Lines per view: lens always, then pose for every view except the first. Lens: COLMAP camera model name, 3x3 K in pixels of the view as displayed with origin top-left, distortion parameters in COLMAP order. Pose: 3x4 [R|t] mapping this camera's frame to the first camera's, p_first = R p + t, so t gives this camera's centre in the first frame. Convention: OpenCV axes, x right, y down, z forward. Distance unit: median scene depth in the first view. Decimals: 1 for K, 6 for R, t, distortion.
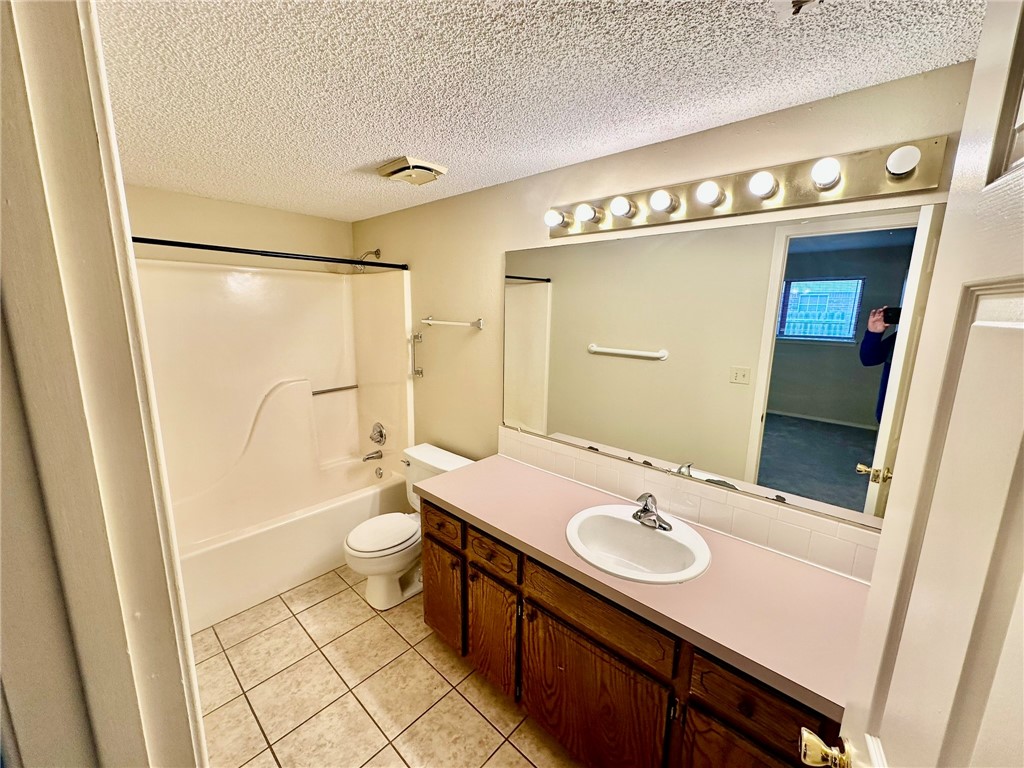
lens RADIAL K [[407.0, 0, 511.7], [0, 407.0, 383.0], [0, 0, 1]] dist [-0.005077, 0.000697]
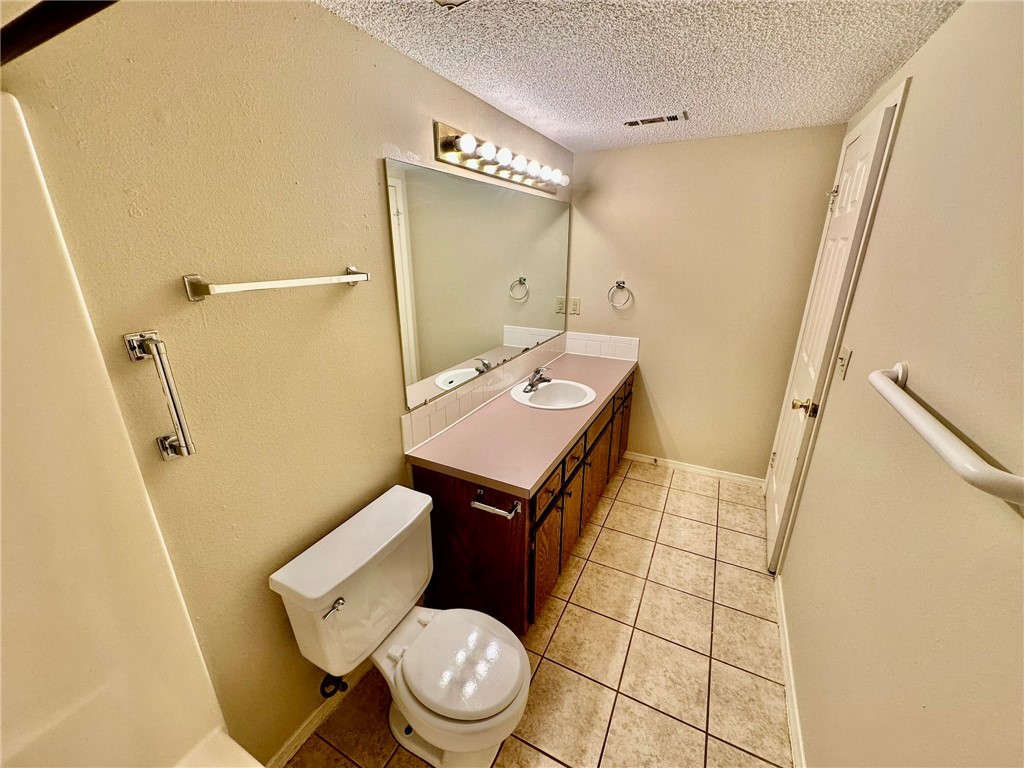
lens RADIAL K [[407.0, 0, 511.7], [0, 407.0, 383.0], [0, 0, 1]] dist [-0.005077, 0.000697]
pose [[-0.261910, -0.325142, 0.908673, -0.713567], [0.173132, 0.910436, 0.375676, -0.185413], [-0.949436, 0.255714, -0.182159, 0.930224]]
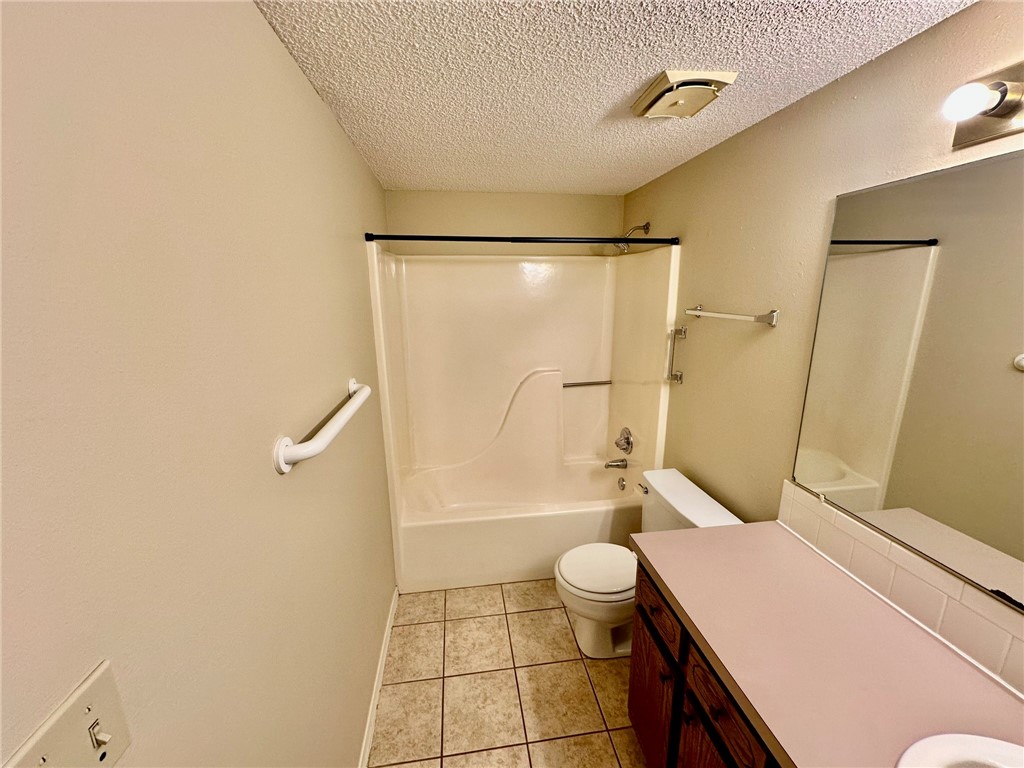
lens RADIAL K [[407.0, 0, 511.7], [0, 407.0, 383.0], [0, 0, 1]] dist [-0.005077, 0.000697]
pose [[0.769429, 0.121160, -0.627136, 0.020379], [-0.095224, 0.992631, 0.074943, -0.051892], [0.631595, 0.002055, 0.775296, 0.235540]]
